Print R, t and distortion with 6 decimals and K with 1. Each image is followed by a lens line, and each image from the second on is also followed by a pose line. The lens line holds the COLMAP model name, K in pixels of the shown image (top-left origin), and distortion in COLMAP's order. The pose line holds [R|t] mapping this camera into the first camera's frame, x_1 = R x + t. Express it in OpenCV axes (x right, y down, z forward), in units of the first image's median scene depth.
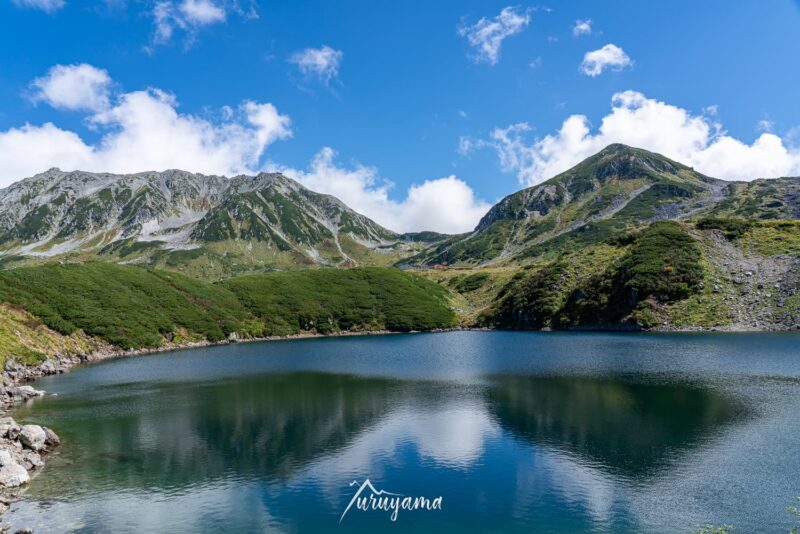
lens RADIAL K [[551.3, 0, 399.8], [0, 551.3, 267.4], [0, 0, 1]] dist [-0.055507, 0.004098]
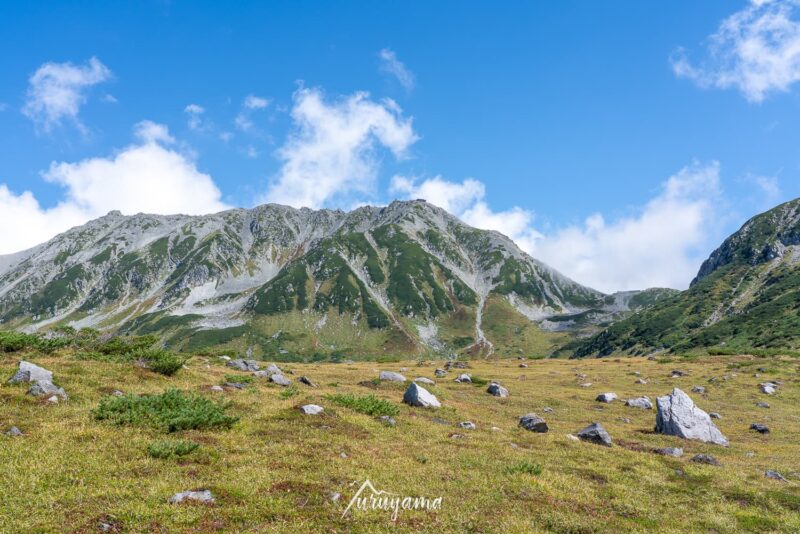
lens RADIAL K [[854.6, 0, 400.2], [0, 854.6, 267.9], [0, 0, 1]] dist [-0.017462, 0.000000]
pose [[0.928882, -0.035202, -0.368699, 0.141191], [0.002978, 0.996151, -0.087606, -0.012264], [0.370364, 0.080278, 0.925411, 0.122067]]
